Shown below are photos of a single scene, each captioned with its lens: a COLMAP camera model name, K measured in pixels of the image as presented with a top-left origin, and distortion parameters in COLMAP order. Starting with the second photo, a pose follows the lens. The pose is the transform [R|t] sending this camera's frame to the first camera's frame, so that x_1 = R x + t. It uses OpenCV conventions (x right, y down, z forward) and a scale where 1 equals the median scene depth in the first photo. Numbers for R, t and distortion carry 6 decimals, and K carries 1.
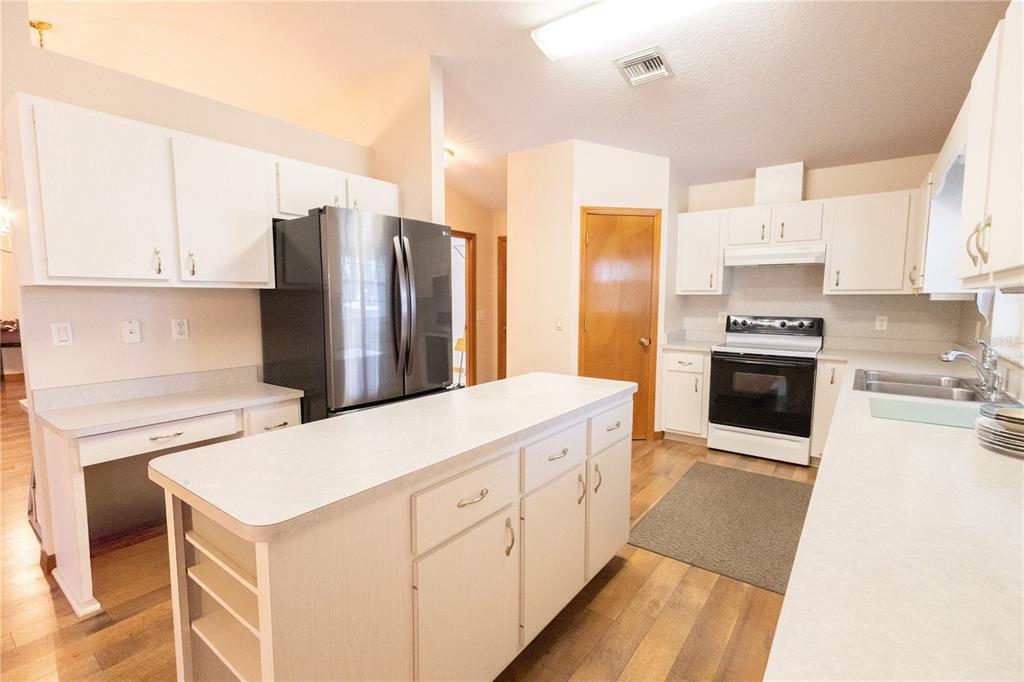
lens RADIAL K [[472.3, 0, 512.0], [0, 472.3, 341.0], [0, 0, 1]] dist [0.001284, 0.000490]
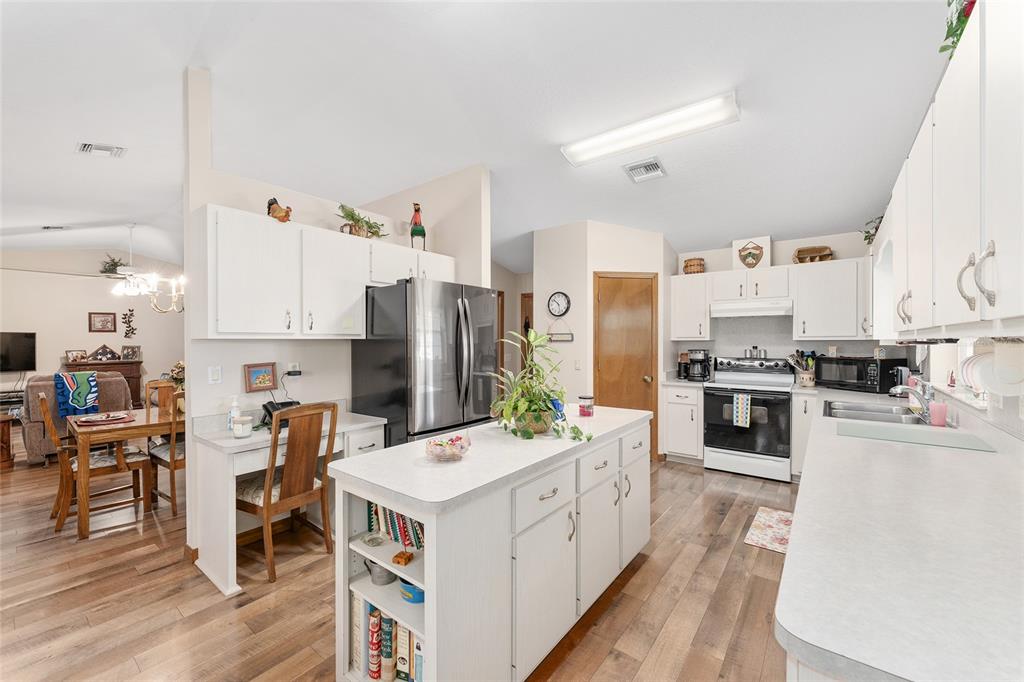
lens RADIAL K [[409.6, 0, 512.0], [0, 409.6, 341.0], [0, 0, 1]] dist [-0.001214, -0.000091]
pose [[0.999830, -0.005223, -0.017674, -0.079136], [0.003577, 0.995761, -0.091908, -0.000705], [0.018079, 0.091829, 0.995611, -0.108589]]
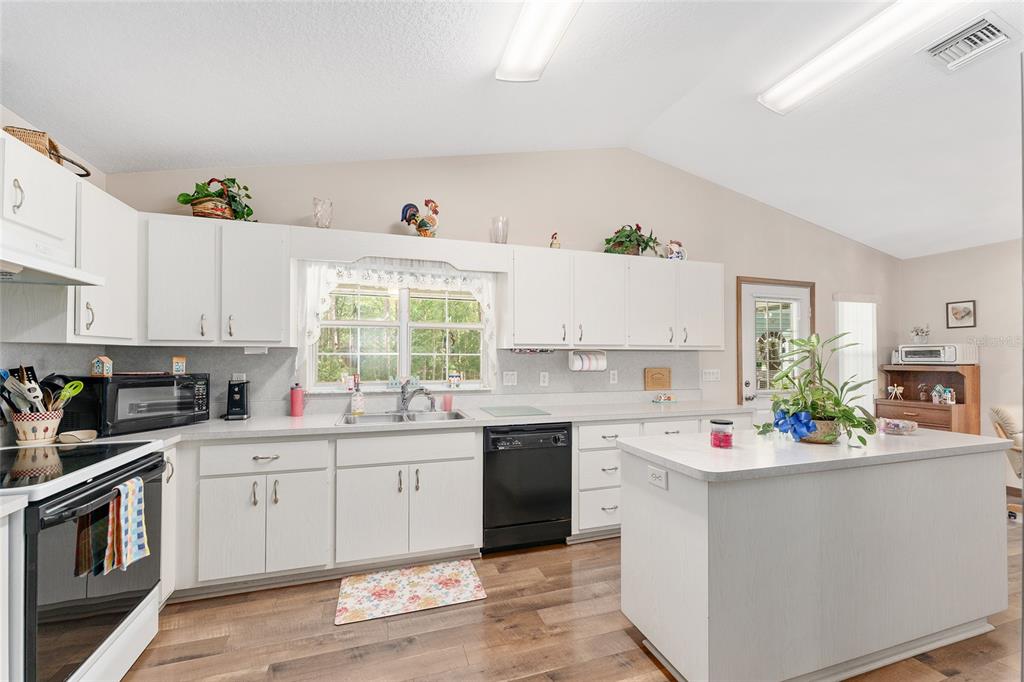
lens RADIAL K [[409.6, 0, 512.0], [0, 409.6, 341.0], [0, 0, 1]] dist [-0.001214, -0.000091]
pose [[-0.811445, 0.003876, 0.584417, -0.045247], [0.049674, 0.996817, 0.062359, -0.145660], [-0.582315, 0.079631, -0.809054, 1.475008]]
